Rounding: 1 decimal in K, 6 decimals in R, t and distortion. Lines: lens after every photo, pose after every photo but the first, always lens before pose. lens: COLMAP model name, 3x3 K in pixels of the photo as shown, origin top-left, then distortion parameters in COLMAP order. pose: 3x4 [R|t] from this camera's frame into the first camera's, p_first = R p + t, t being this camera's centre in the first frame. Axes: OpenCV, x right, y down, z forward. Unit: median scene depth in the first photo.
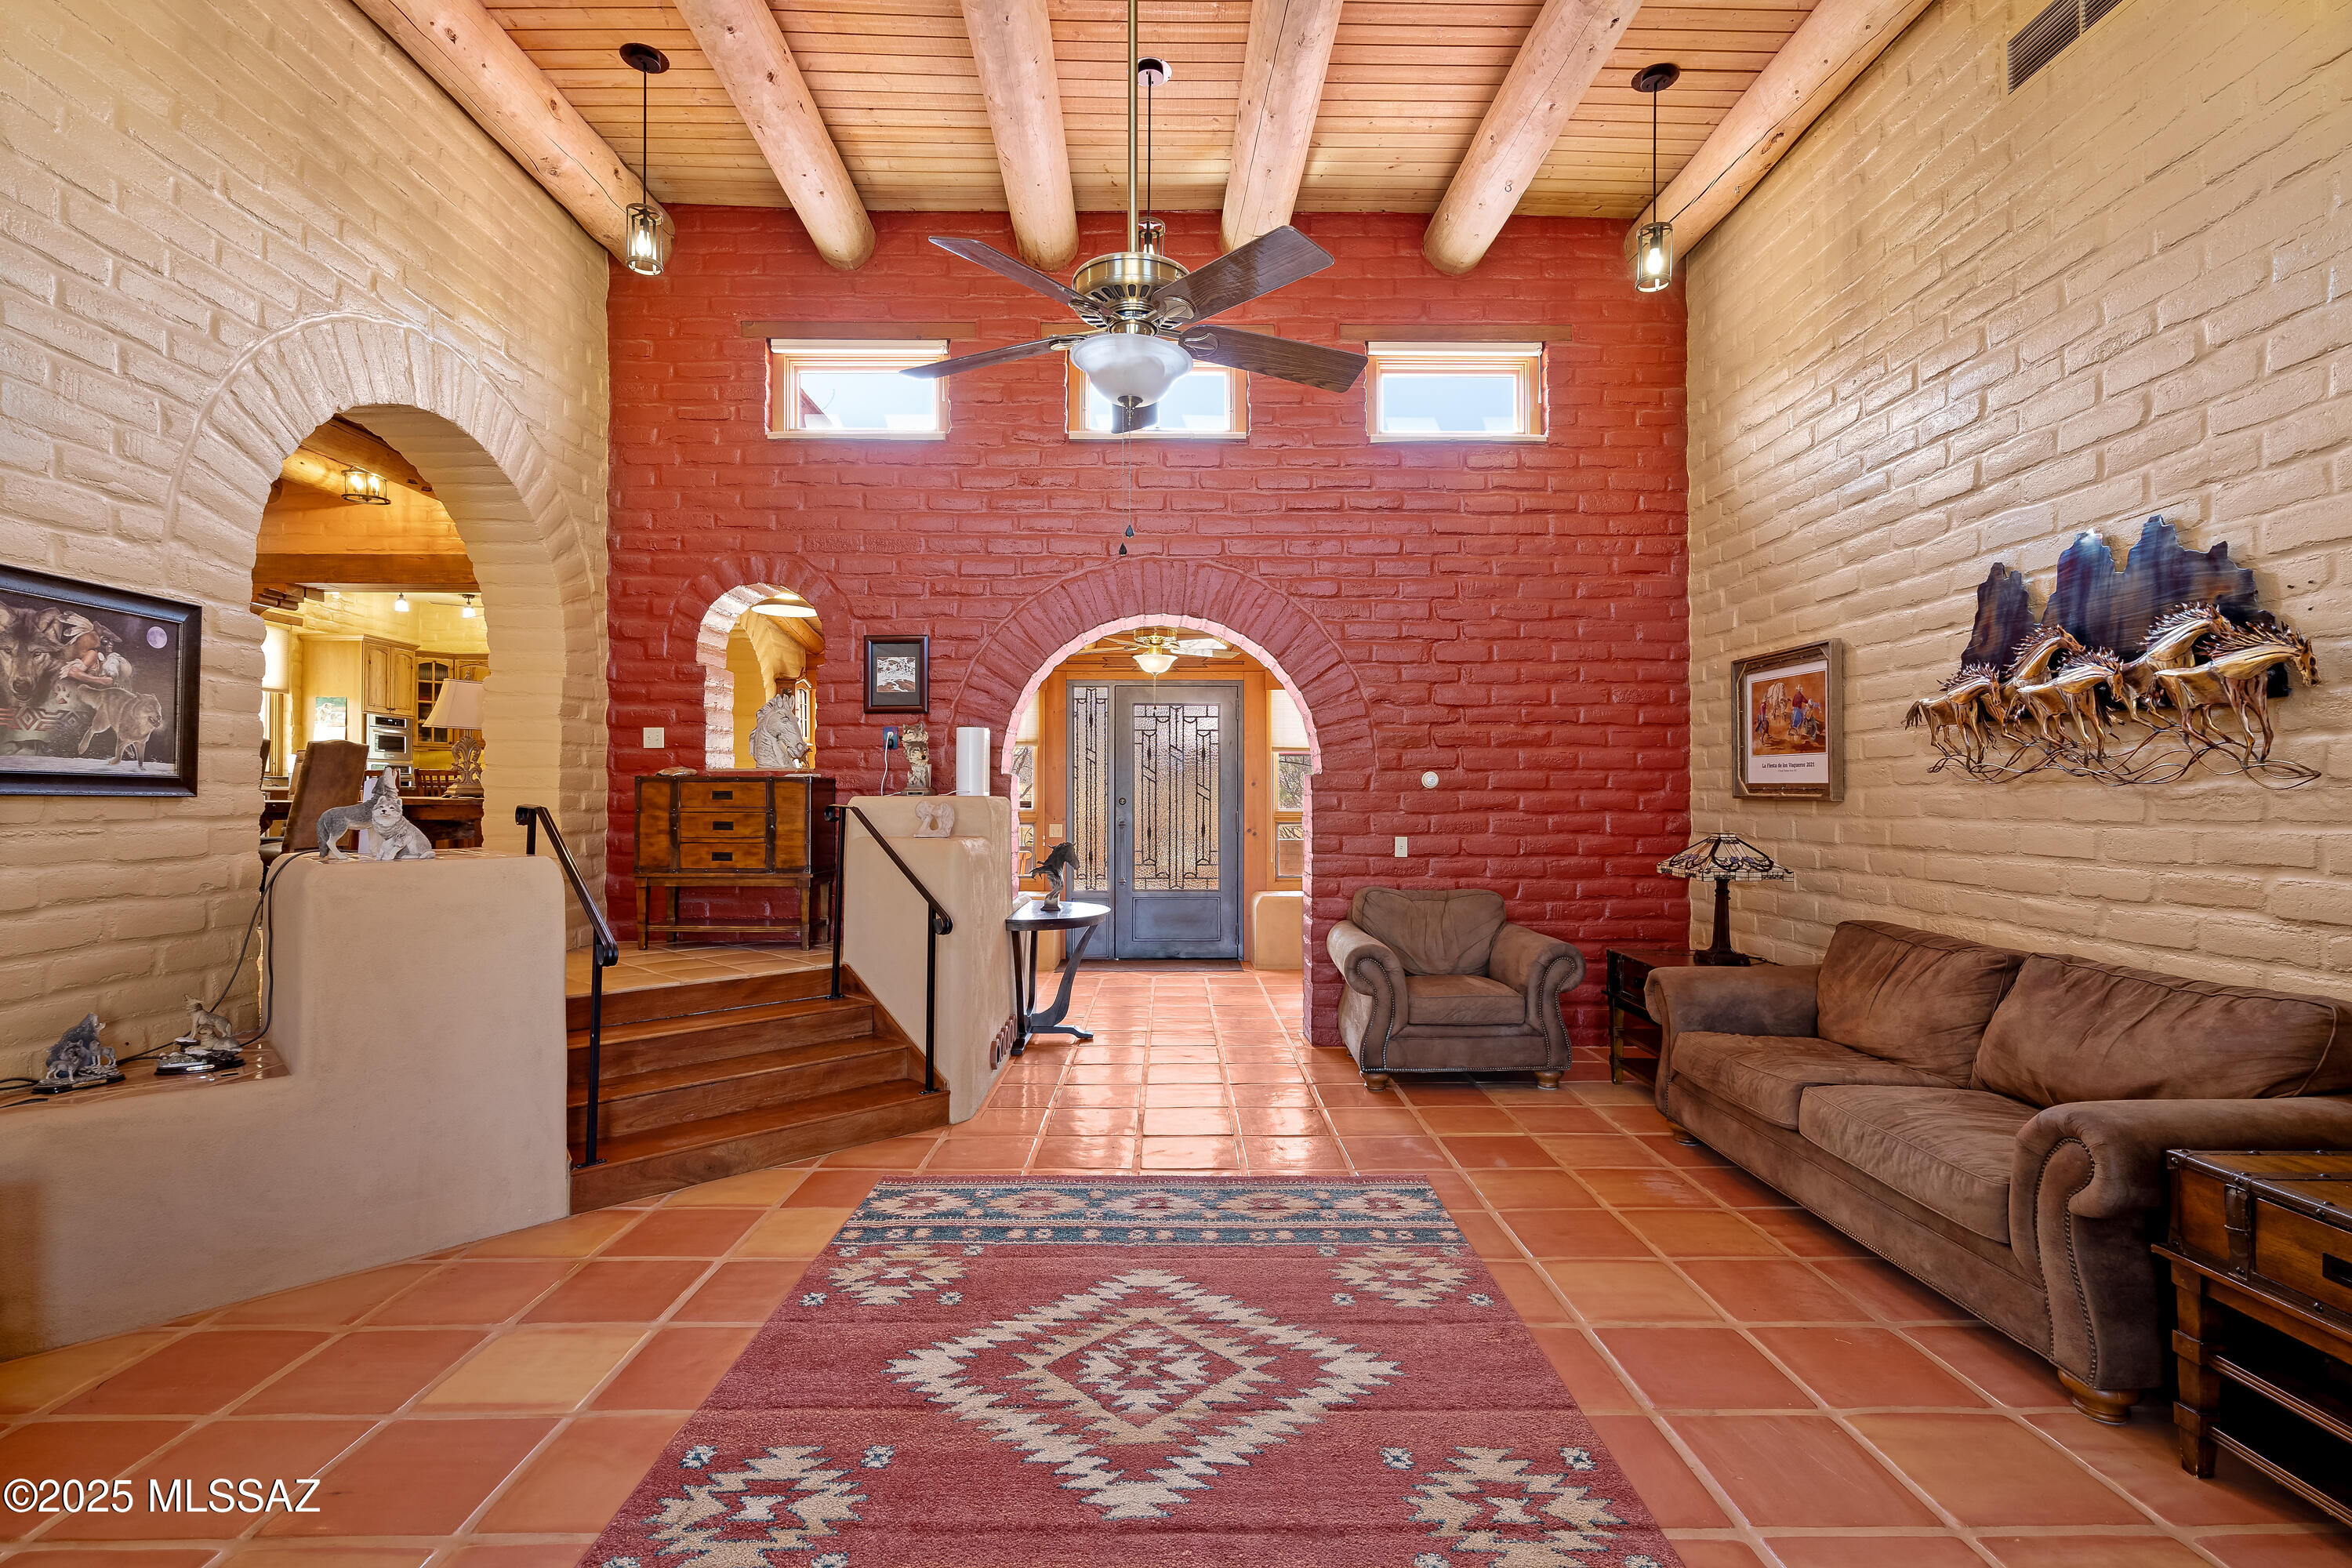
lens RADIAL K [[1079.4, 0, 1181.6], [0, 1079.4, 778.3], [0, 0, 1]] dist [-0.000069, 0.000167]
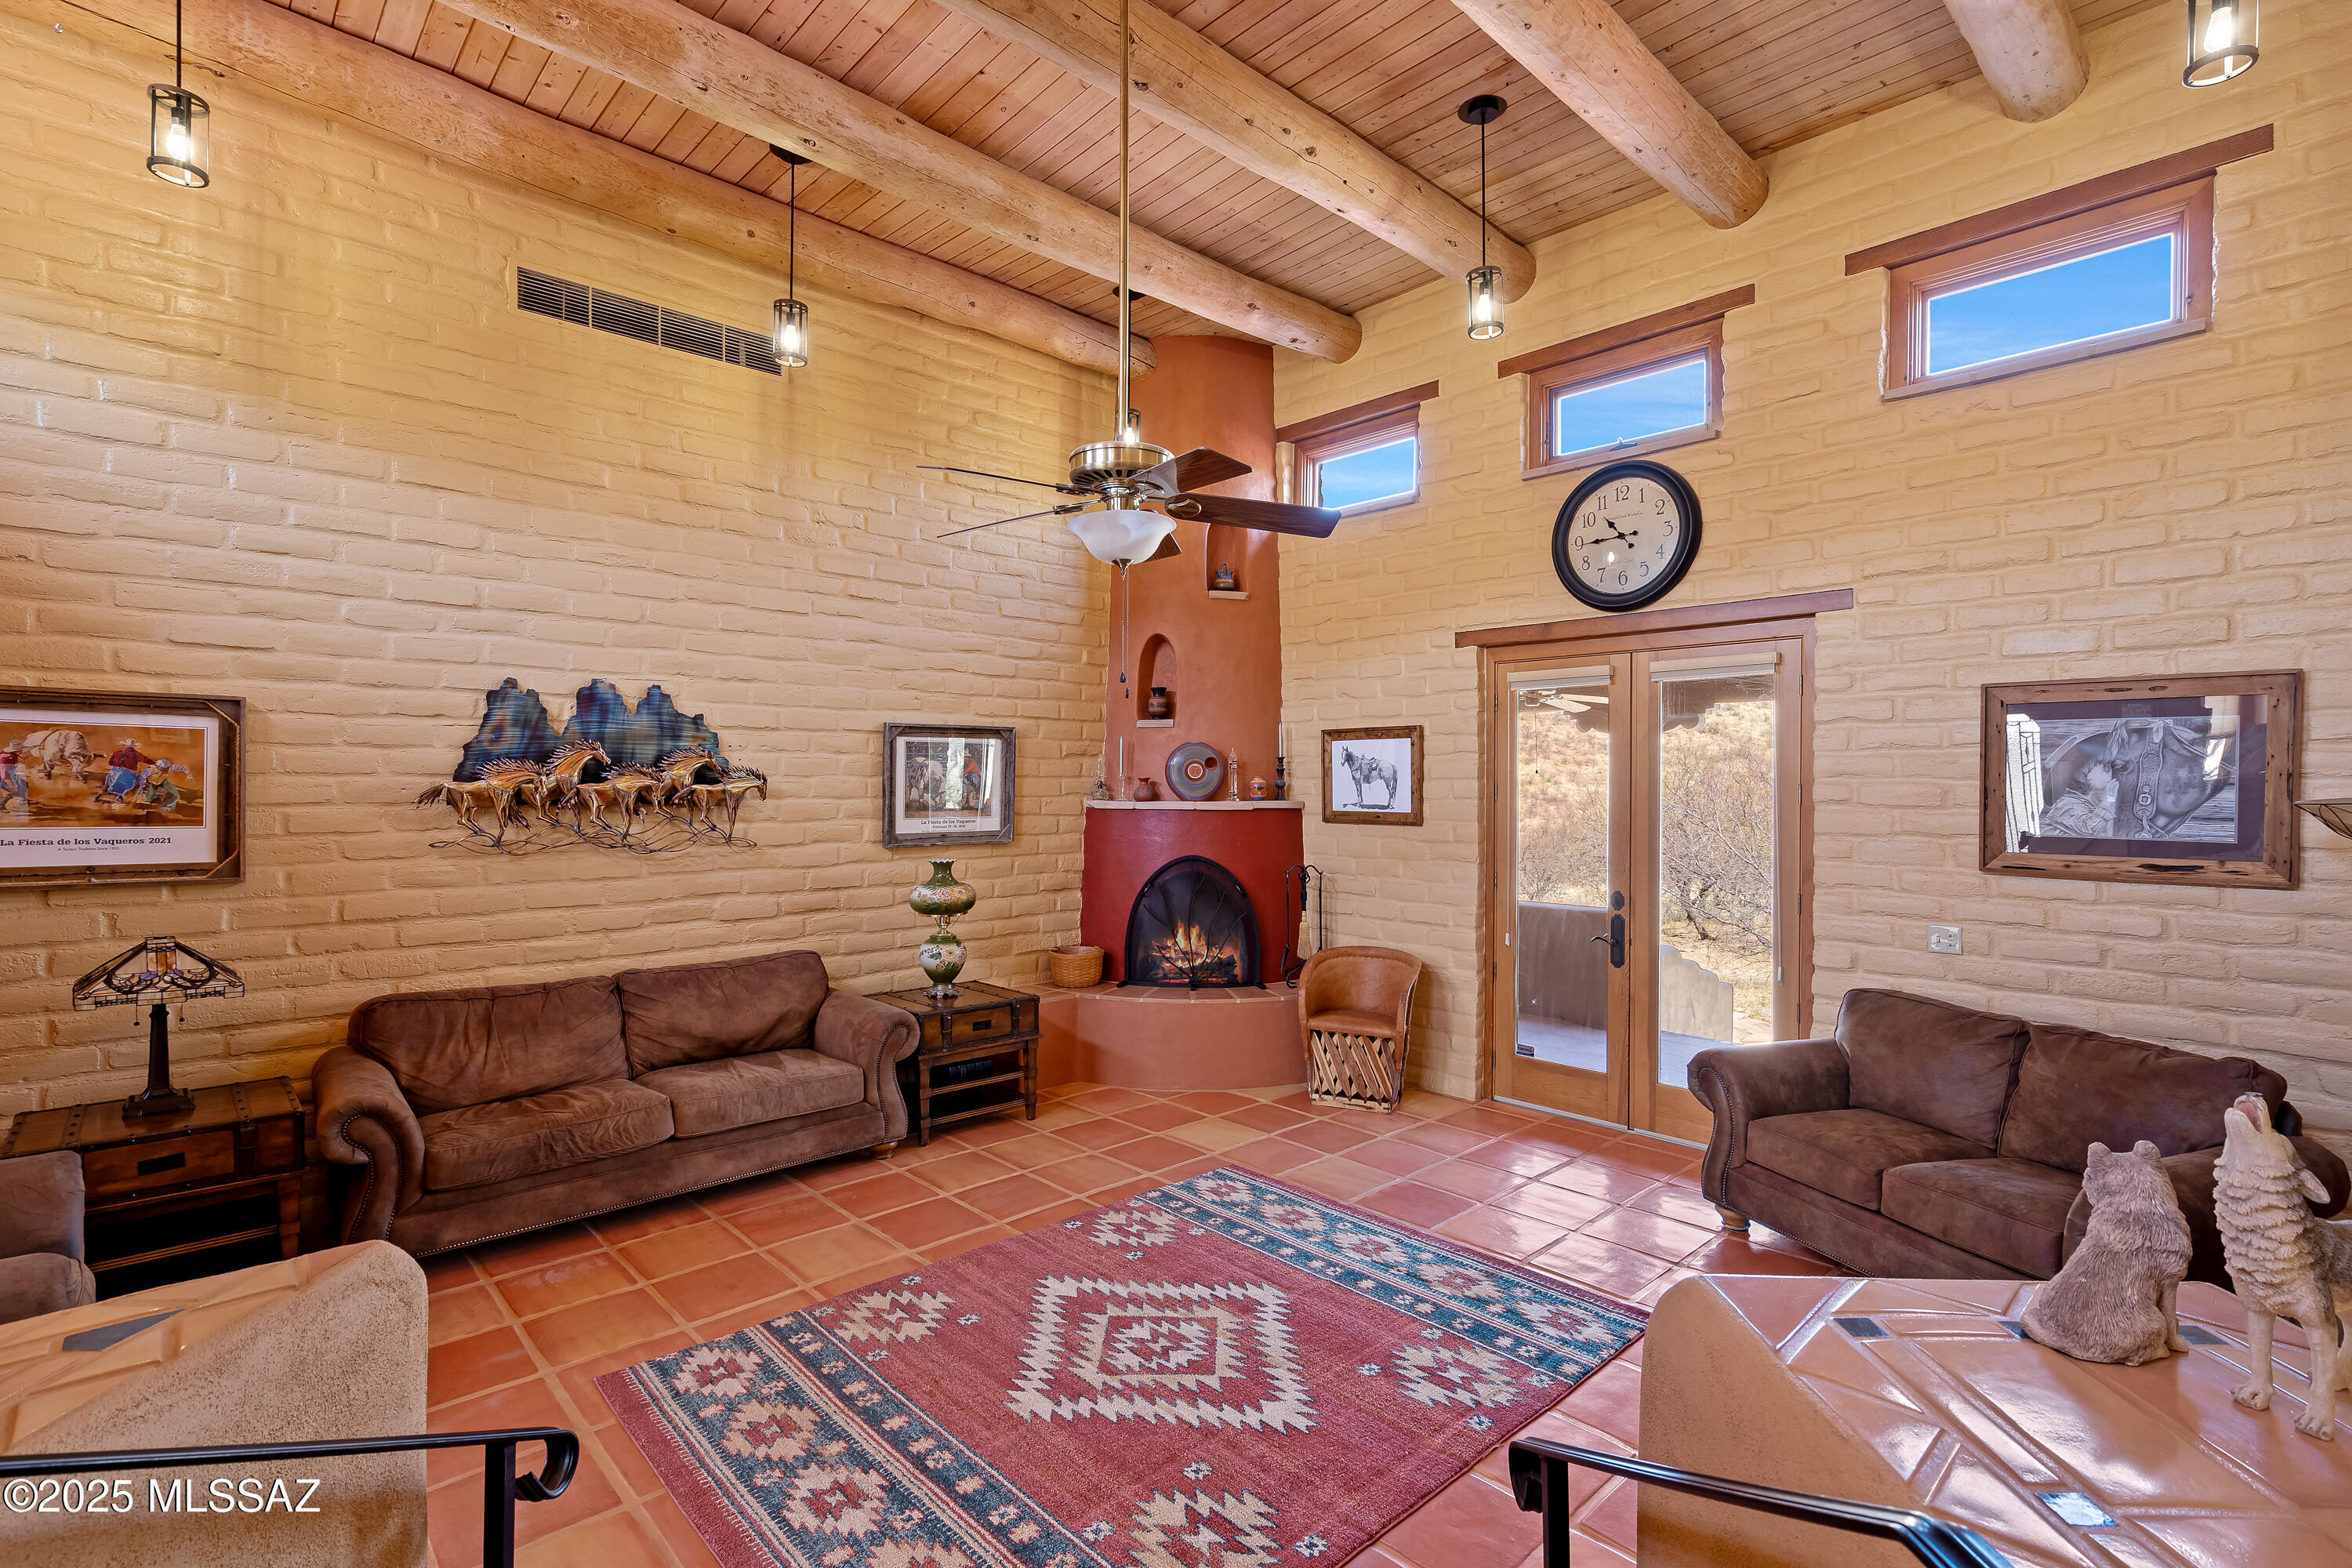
lens RADIAL K [[1079.4, 0, 1179.0], [0, 1079.4, 791.4], [0, 0, 1]] dist [-0.000069, 0.000167]
pose [[-0.673473, -0.008750, 0.739160, -0.762998], [-0.017011, 0.999849, -0.003663, -0.086309], [-0.739016, -0.015041, -0.673520, 1.417814]]
